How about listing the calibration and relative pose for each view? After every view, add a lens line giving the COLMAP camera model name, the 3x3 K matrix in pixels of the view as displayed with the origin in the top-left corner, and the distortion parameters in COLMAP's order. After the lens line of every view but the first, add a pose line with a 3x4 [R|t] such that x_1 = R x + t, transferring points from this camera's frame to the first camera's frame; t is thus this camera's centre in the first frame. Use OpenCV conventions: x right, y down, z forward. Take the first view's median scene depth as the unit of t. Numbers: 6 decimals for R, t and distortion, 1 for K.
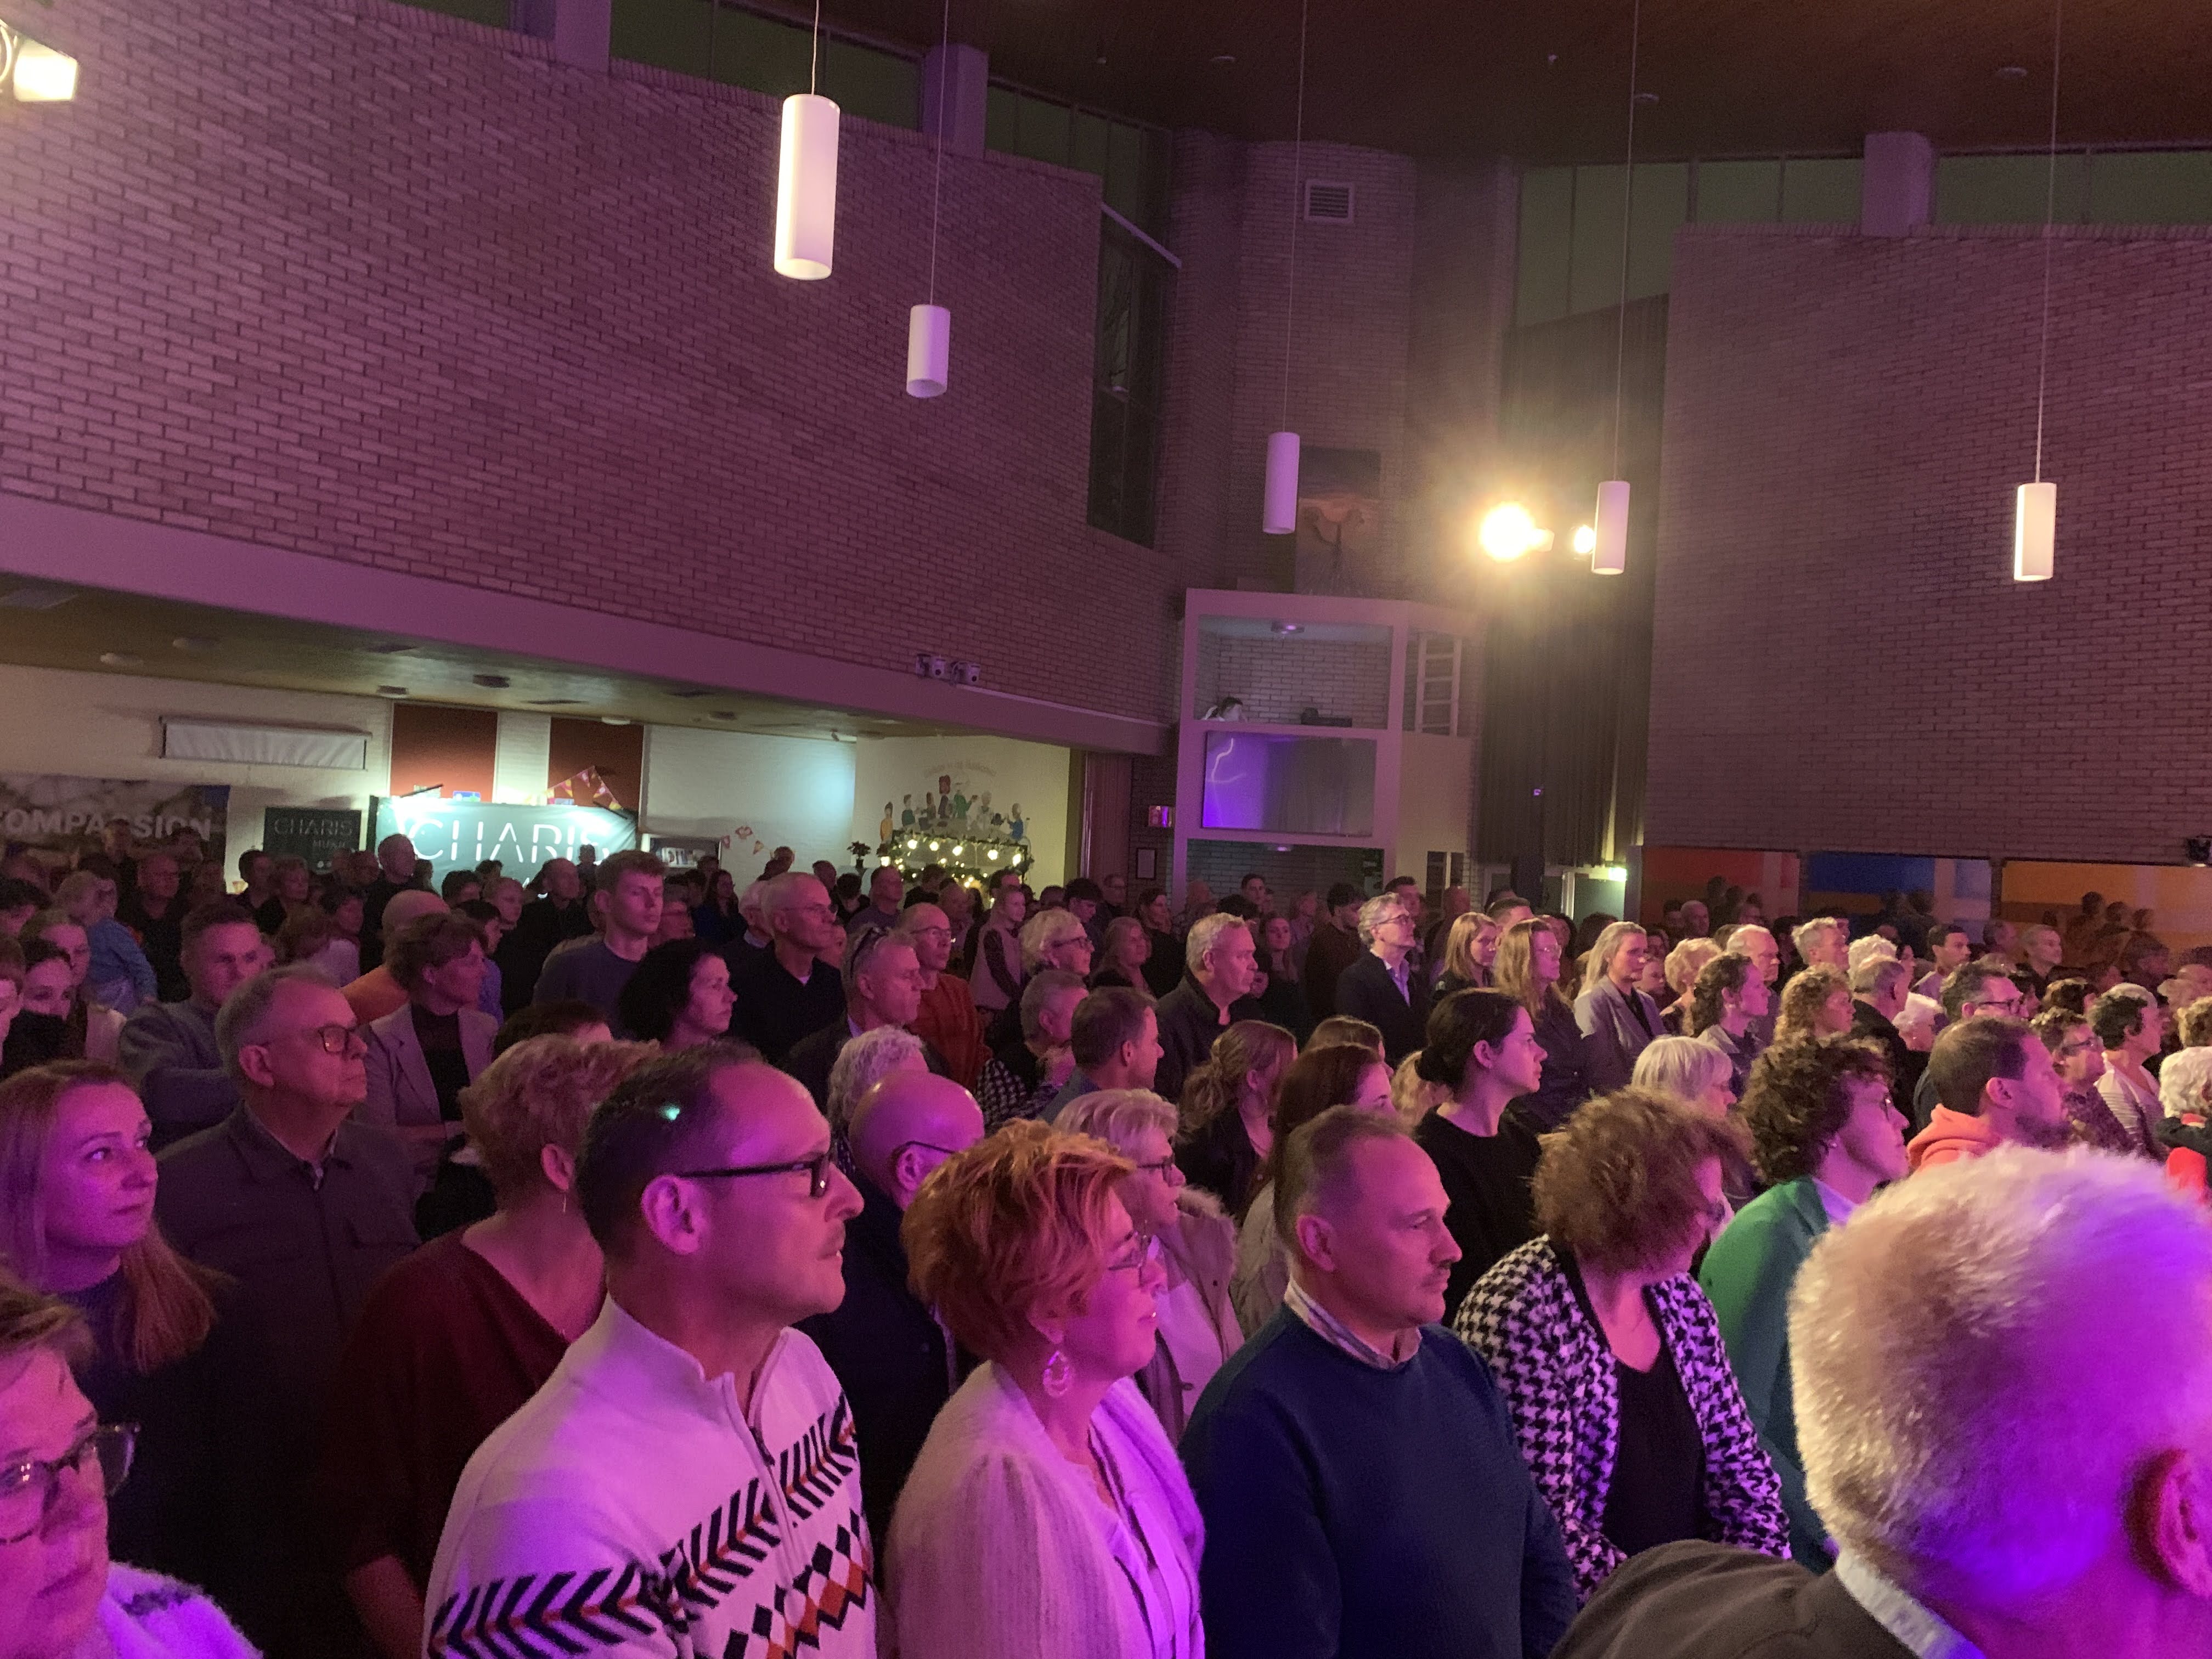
lens RADIAL K [[1755.1, 0, 1106.0], [0, 1755.1, 829.5], [0, 0, 1]] dist [0.015622, 0.017630]
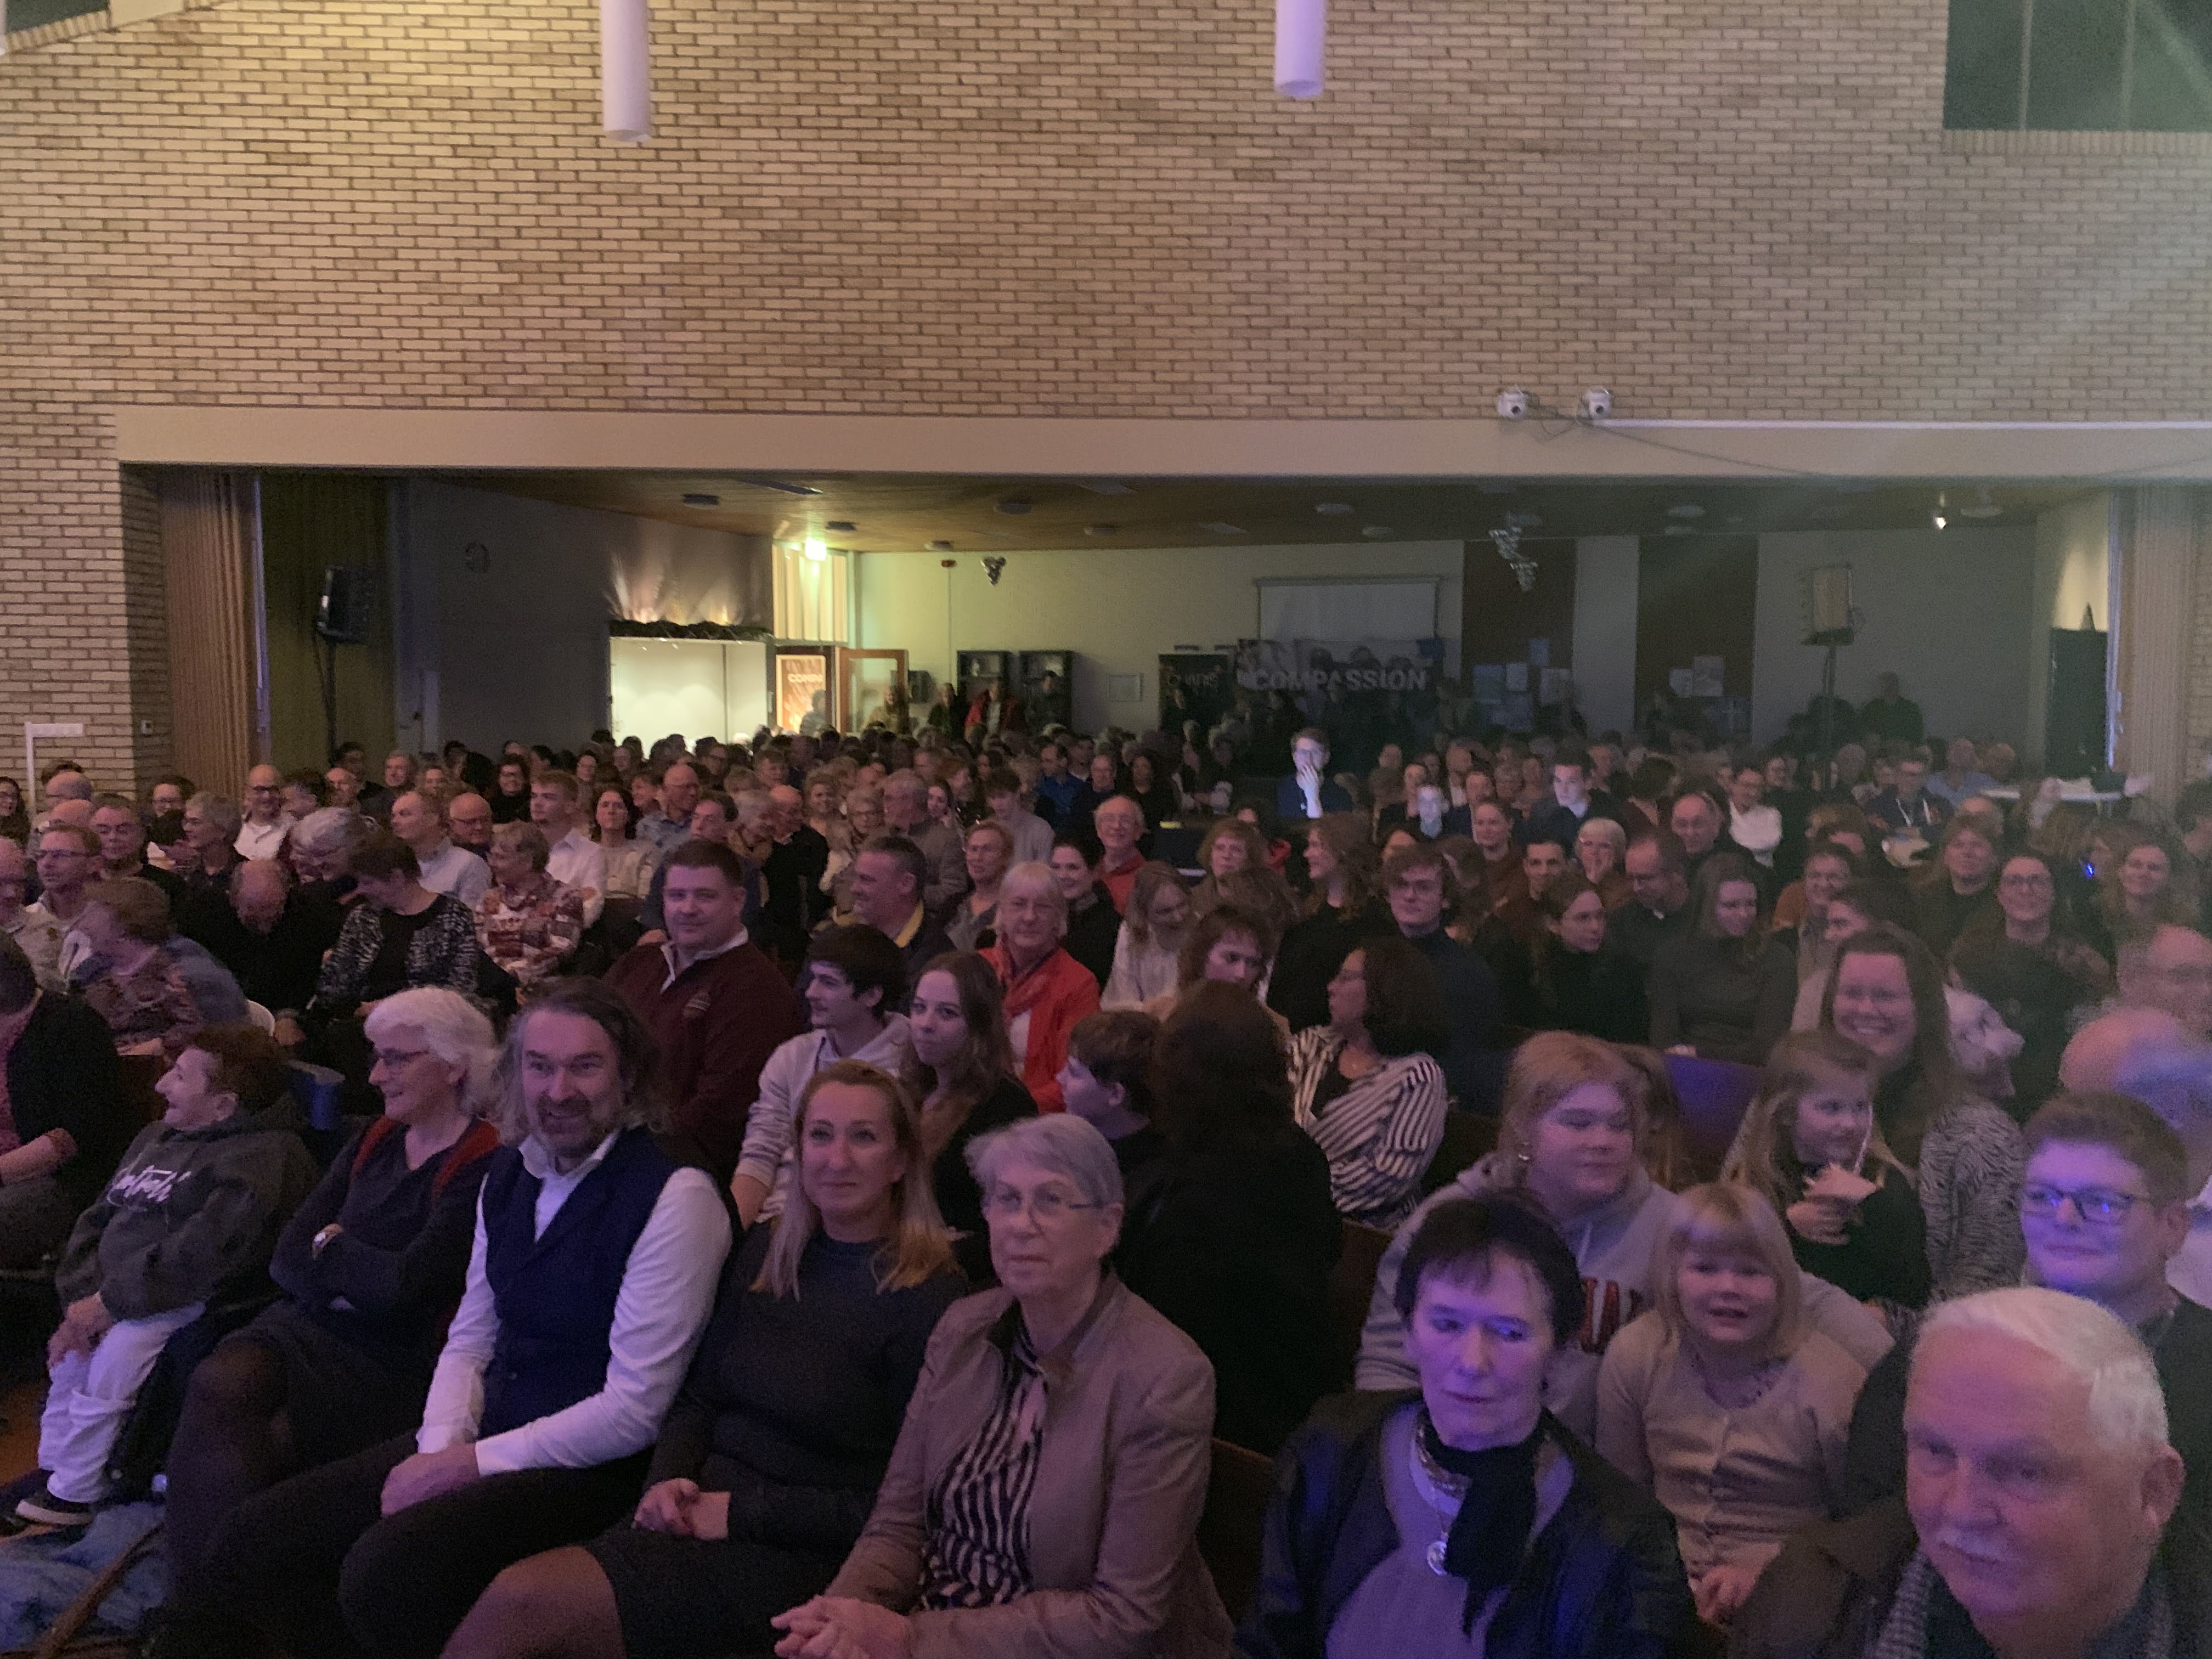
lens RADIAL K [[1755.1, 0, 1106.0], [0, 1755.1, 829.5], [0, 0, 1]] dist [0.015622, 0.017630]
pose [[0.485978, 0.007036, -0.873943, 0.639362], [0.030032, 0.999243, 0.024744, 0.087588], [0.873455, -0.038271, 0.485399, 0.647410]]
